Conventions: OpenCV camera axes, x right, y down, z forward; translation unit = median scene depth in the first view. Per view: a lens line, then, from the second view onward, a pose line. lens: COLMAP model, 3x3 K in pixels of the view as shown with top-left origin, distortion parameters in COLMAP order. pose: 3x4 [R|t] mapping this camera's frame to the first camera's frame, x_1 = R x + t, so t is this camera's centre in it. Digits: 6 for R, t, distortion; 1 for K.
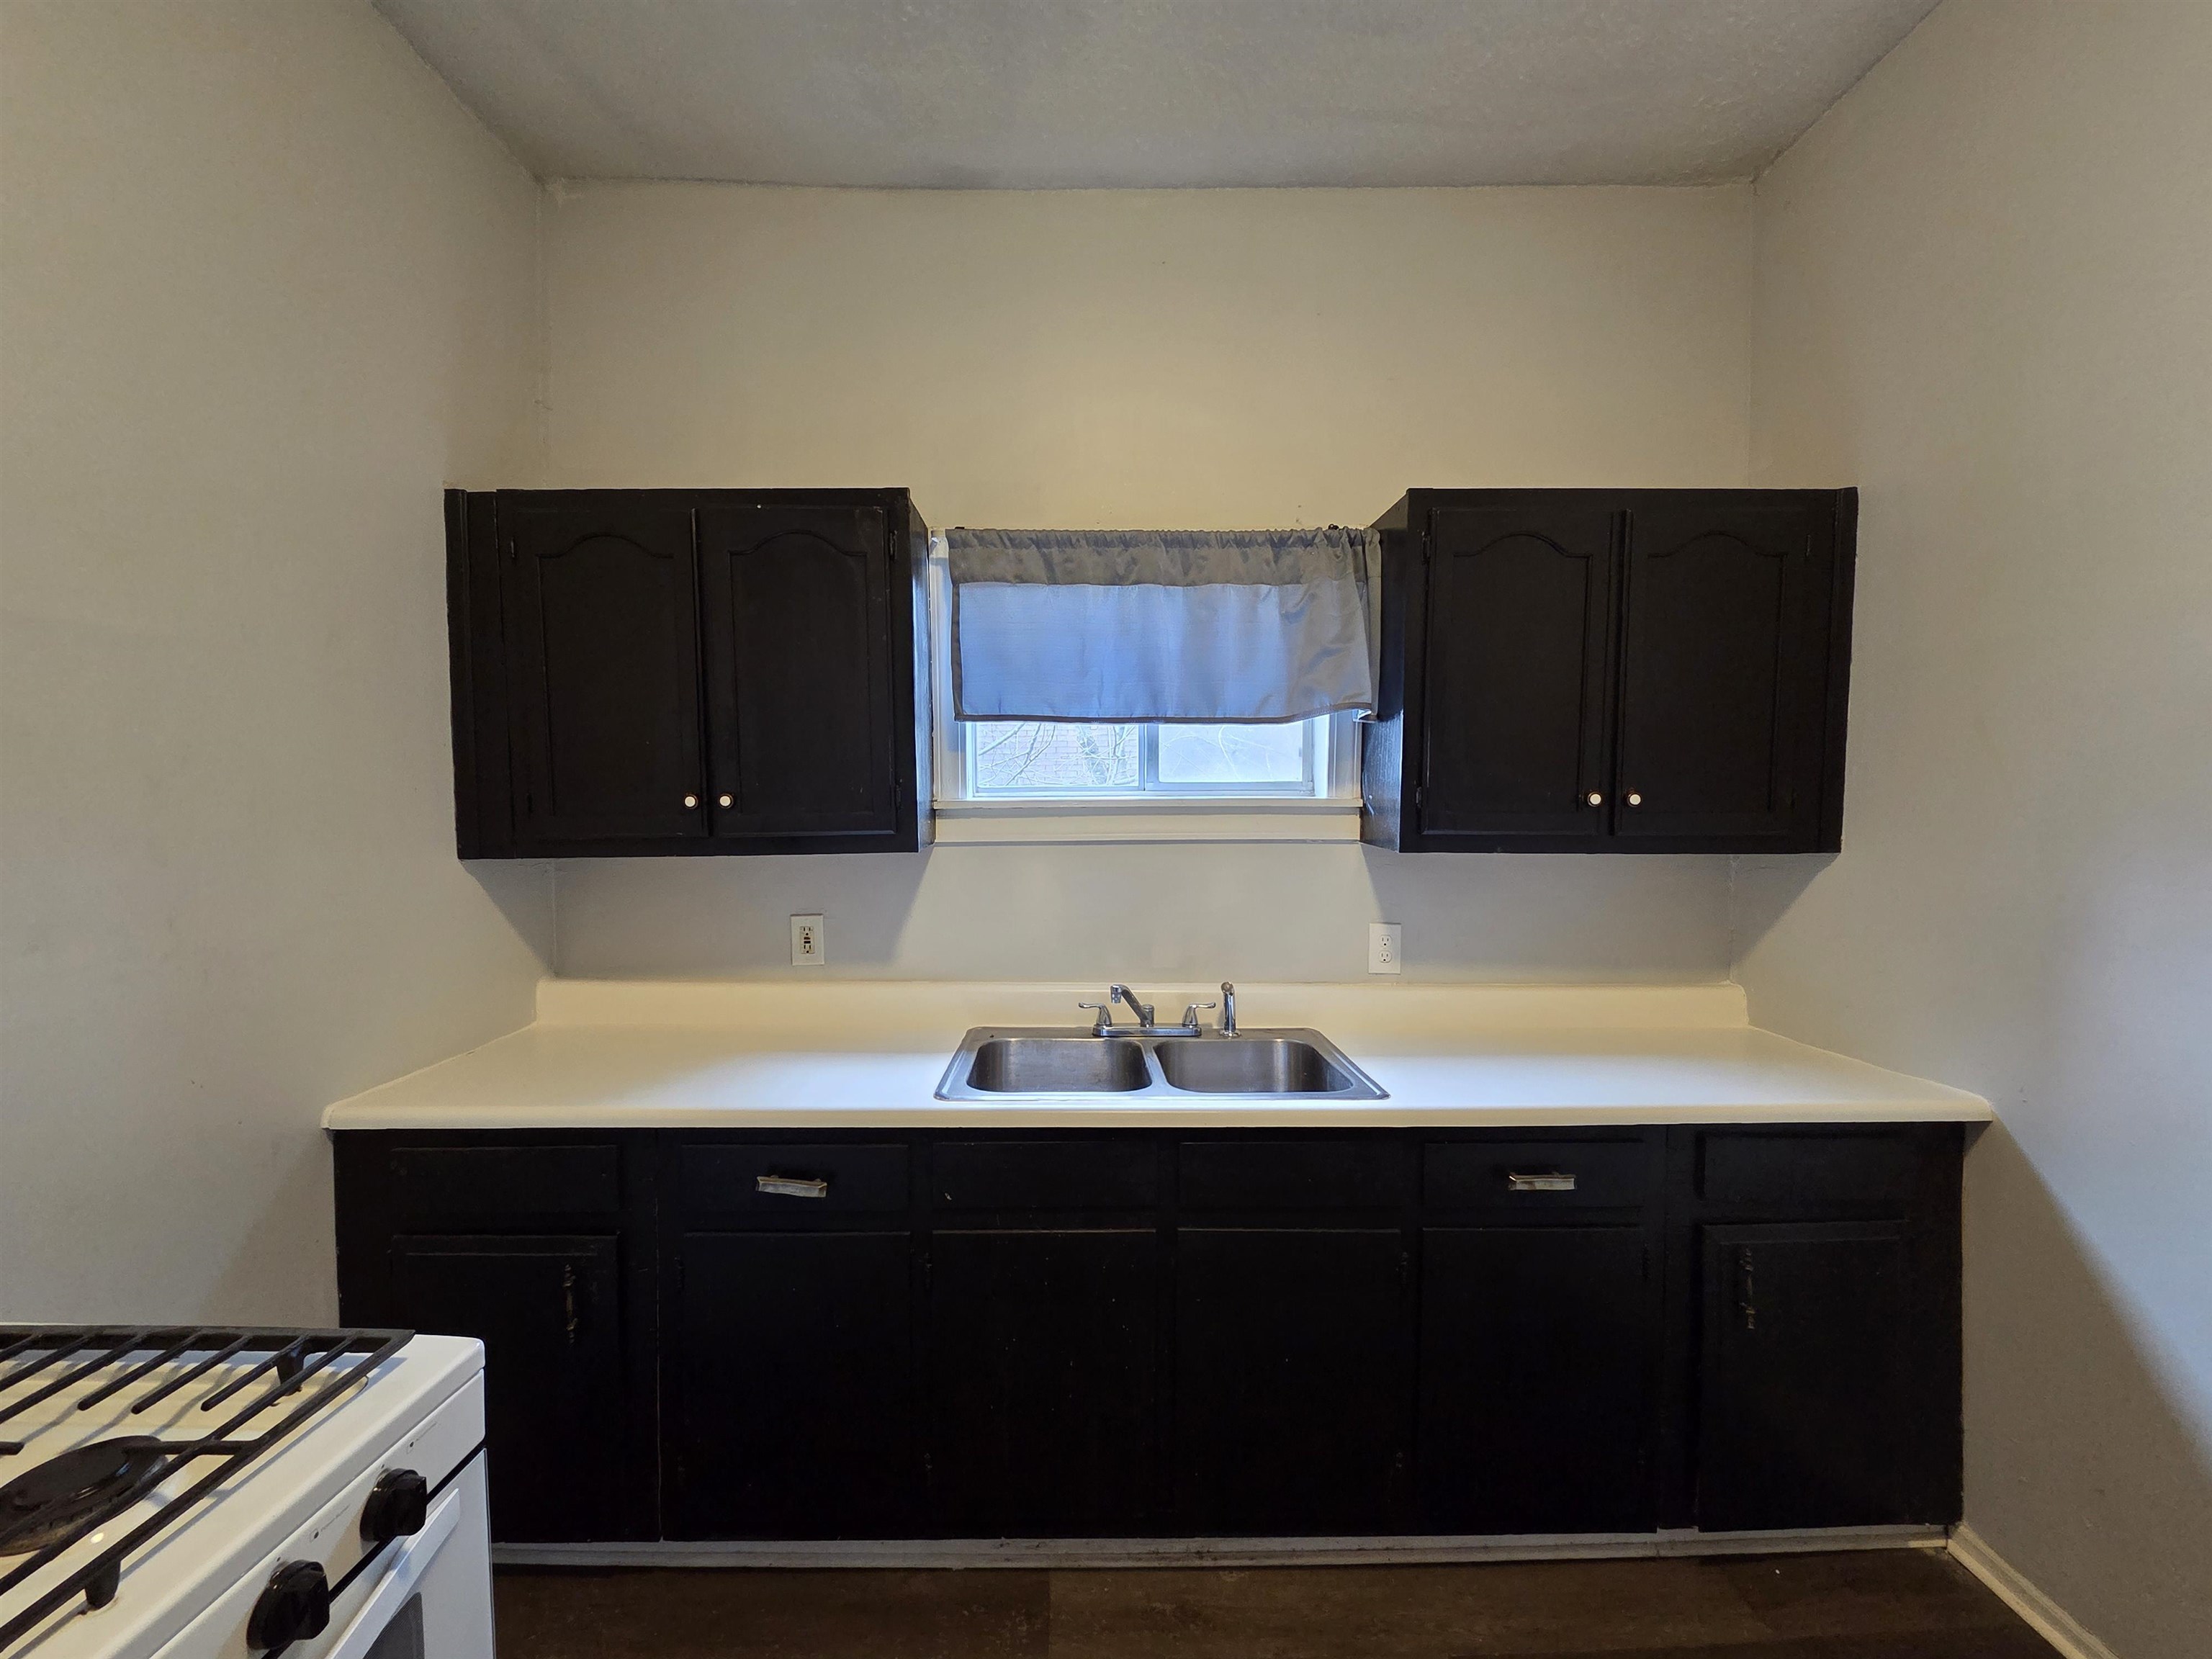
lens RADIAL K [[921.8, 0, 1109.4], [0, 921.8, 839.5], [0, 0, 1]] dist [0.002307, 0.000070]
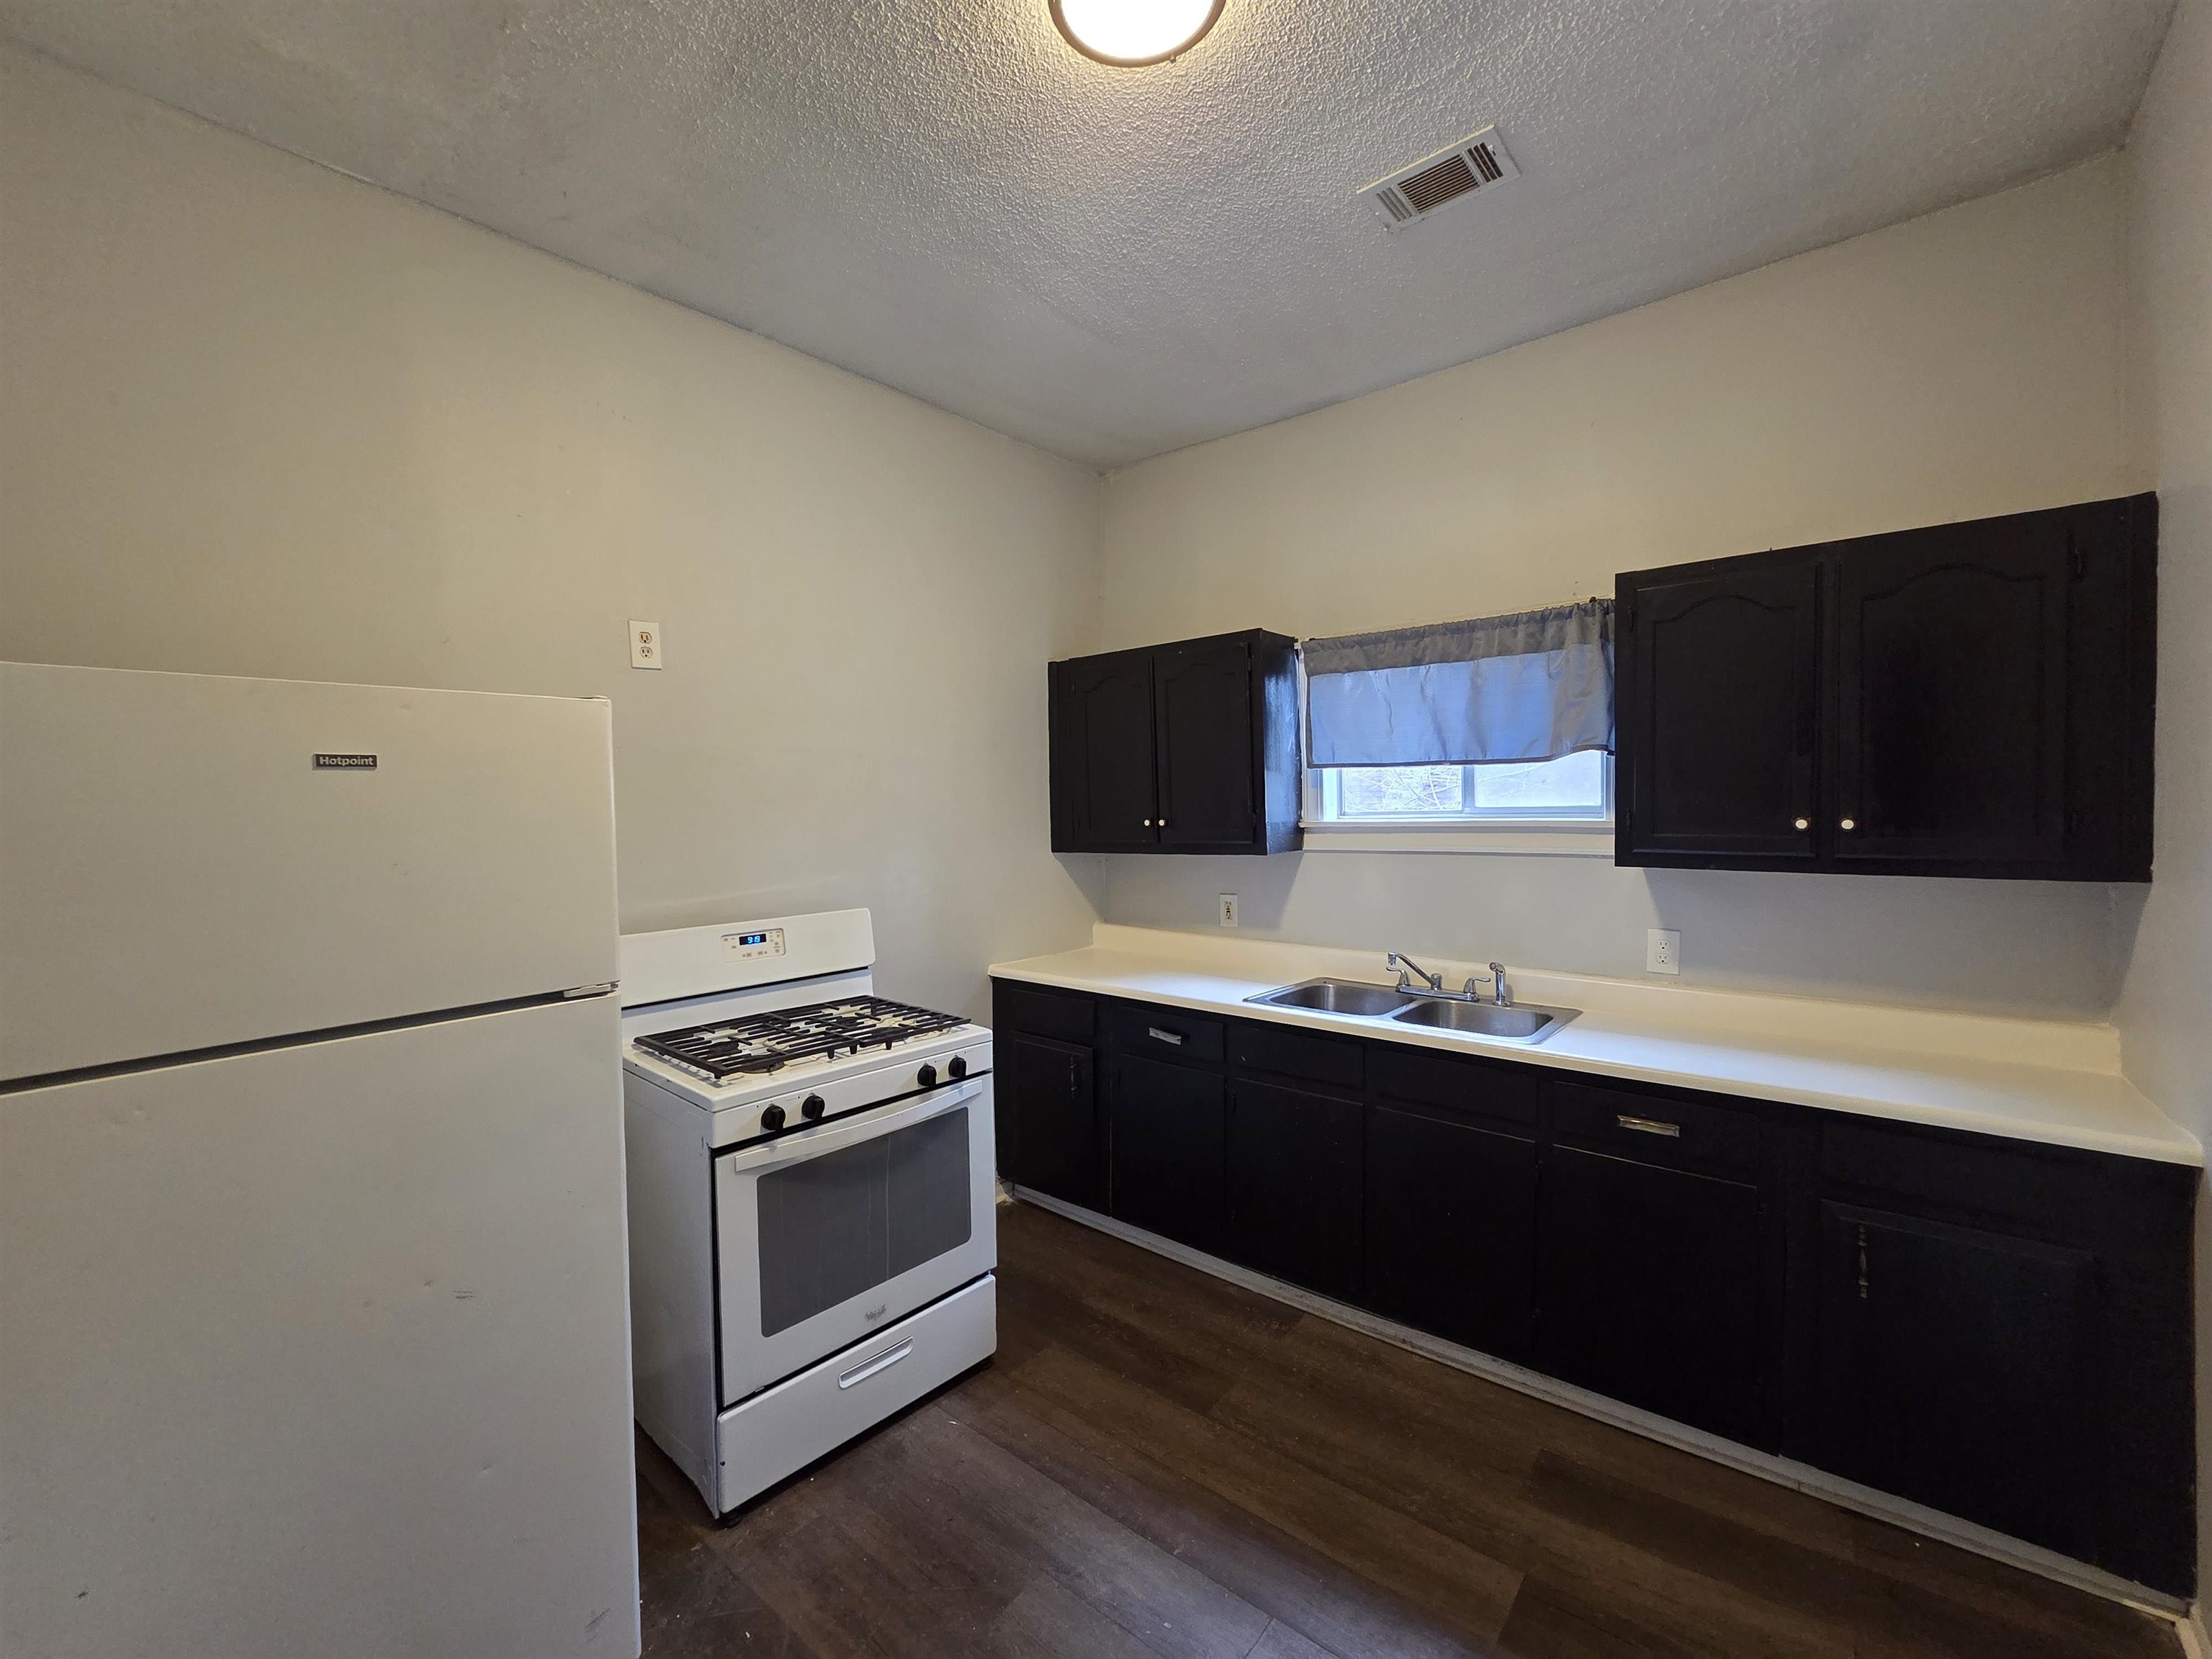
lens RADIAL K [[931.8, 0, 1084.0], [0, 931.8, 836.4], [0, 0, 1]] dist [0.000573, -0.000830]
pose [[0.754263, 0.013467, -0.656434, 0.553909], [-0.020835, 0.999777, -0.003429, -0.005995], [0.656242, 0.016263, 0.754375, -0.374579]]
